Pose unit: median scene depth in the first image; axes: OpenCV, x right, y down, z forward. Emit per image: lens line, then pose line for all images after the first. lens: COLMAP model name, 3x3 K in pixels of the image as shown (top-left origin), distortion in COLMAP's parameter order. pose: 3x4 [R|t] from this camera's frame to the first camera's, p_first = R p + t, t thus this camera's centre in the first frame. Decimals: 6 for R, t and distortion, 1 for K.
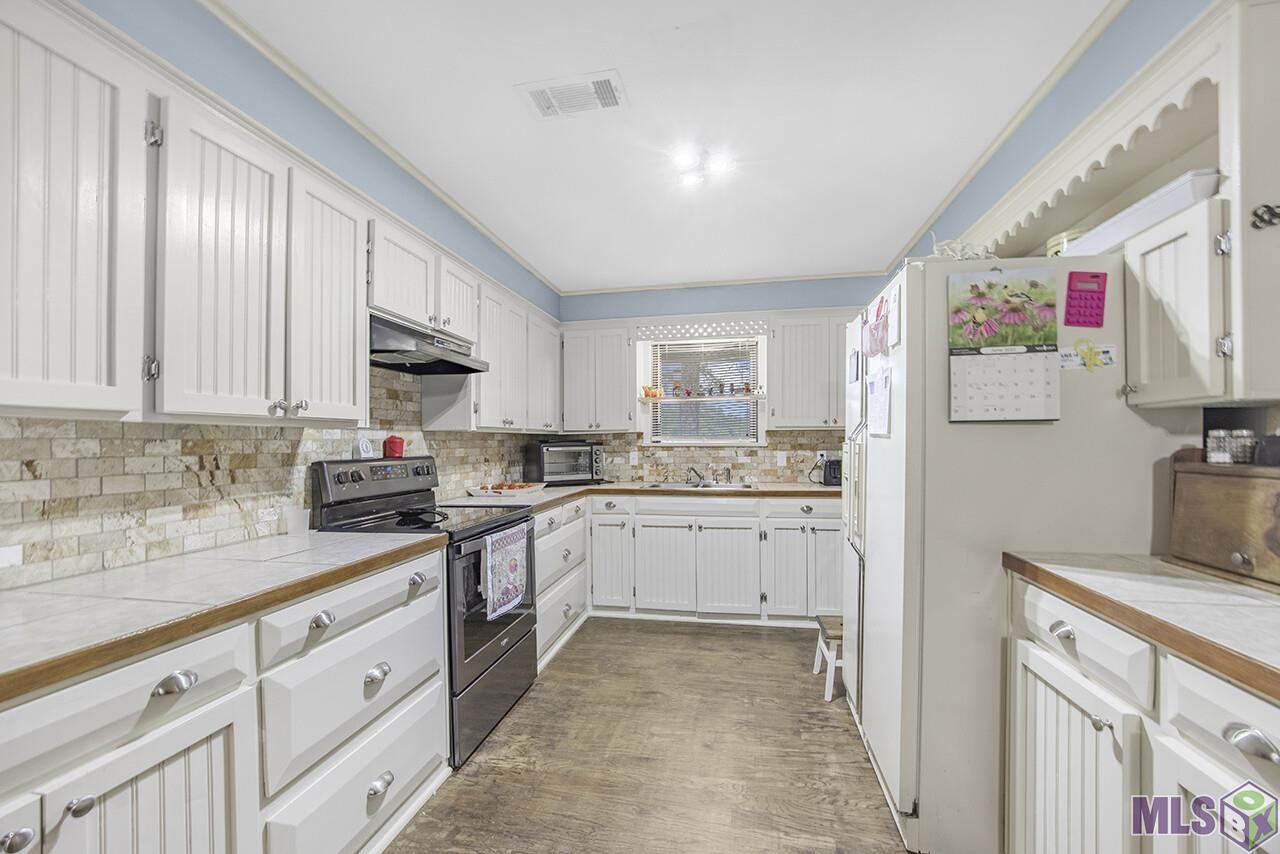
lens RADIAL K [[510.6, 0, 641.4], [0, 510.6, 436.7], [0, 0, 1]] dist [-0.003332, 0.000896]
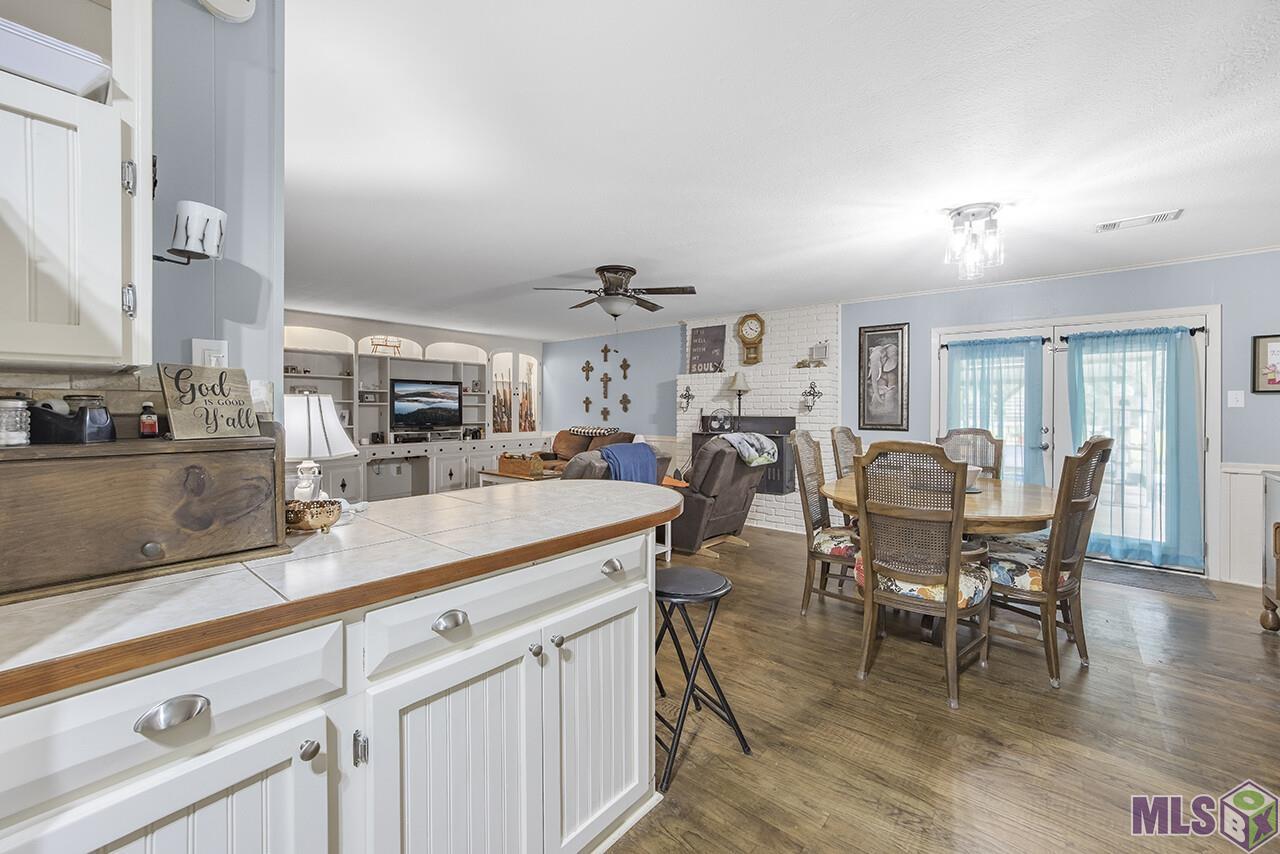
lens RADIAL K [[510.6, 0, 650.3], [0, 510.6, 420.5], [0, 0, 1]] dist [-0.003332, 0.000896]
pose [[-0.869751, -0.007430, 0.493434, -0.001111], [-0.004189, 0.999962, 0.007673, 0.009009], [-0.493472, 0.004607, -0.869749, 1.397135]]
